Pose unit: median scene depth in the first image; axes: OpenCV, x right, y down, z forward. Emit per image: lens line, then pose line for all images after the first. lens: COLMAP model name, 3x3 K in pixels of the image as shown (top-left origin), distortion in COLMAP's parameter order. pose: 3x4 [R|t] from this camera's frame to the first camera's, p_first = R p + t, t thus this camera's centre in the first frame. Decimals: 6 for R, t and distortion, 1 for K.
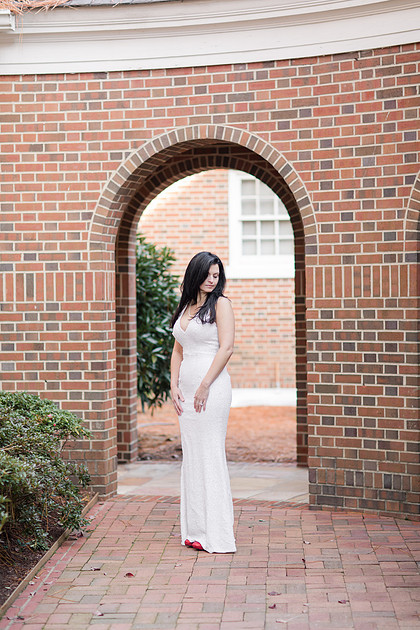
lens RADIAL K [[1483.0, 0, 210.0], [0, 1483.0, 313.2], [0, 0, 1]] dist [0.025419, -0.019740]
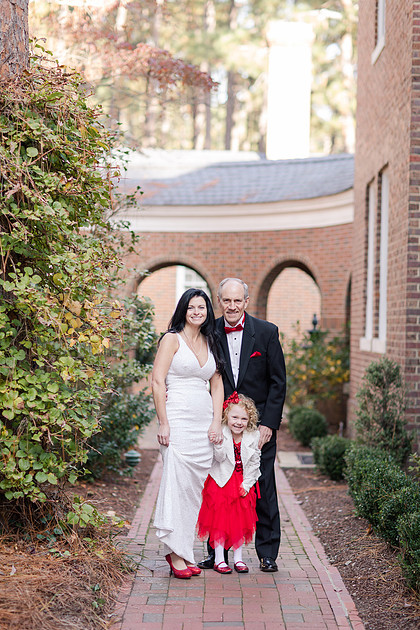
lens RADIAL K [[1483.0, 0, 210.0], [0, 1483.0, 313.2], [0, 0, 1]] dist [0.025419, -0.019740]
pose [[0.998174, 0.037032, 0.047727, -0.056498], [-0.035800, 0.999010, -0.026420, 0.030057], [-0.048658, 0.024663, 0.998511, -1.414330]]
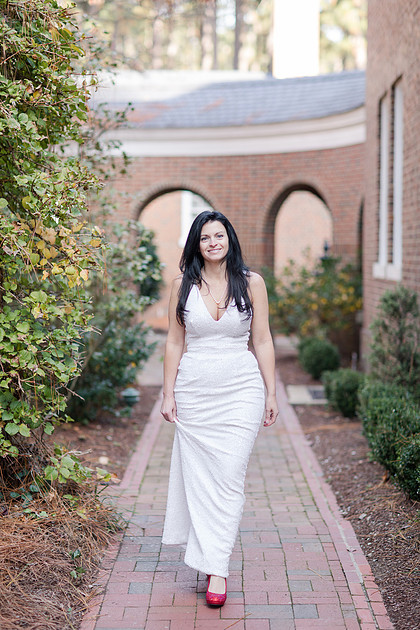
lens RADIAL K [[1483.0, 0, 210.0], [0, 1483.0, 313.2], [0, 0, 1]] dist [0.025419, -0.019740]
pose [[0.999017, 0.018855, 0.040116, -0.041007], [-0.019757, 0.999558, 0.022198, 0.028218], [-0.039679, -0.022969, 0.998948, -1.311300]]
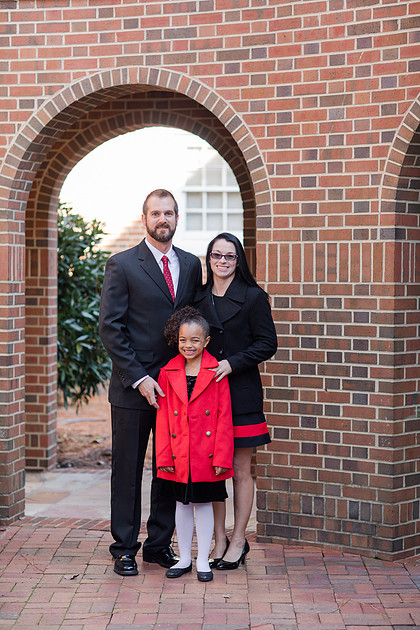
lens RADIAL K [[1483.0, 0, 210.0], [0, 1483.0, 313.2], [0, 0, 1]] dist [0.025419, -0.019740]
pose [[0.999331, 0.013740, 0.033887, 0.011575], [-0.014255, 0.999786, 0.015004, -0.004680], [-0.033674, -0.015477, 0.999313, 0.181739]]
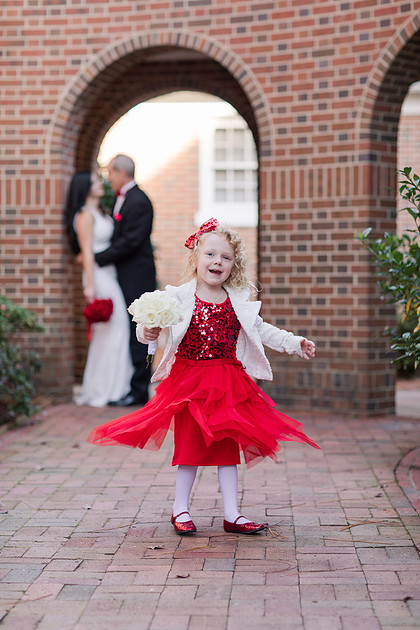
lens RADIAL K [[1483.0, 0, 210.0], [0, 1483.0, 313.2], [0, 0, 1]] dist [0.025419, -0.019740]
pose [[0.999855, 0.014110, 0.009496, 0.020821], [-0.014124, 0.999899, 0.001494, 0.062520], [-0.009474, -0.001628, 0.999954, -0.009522]]
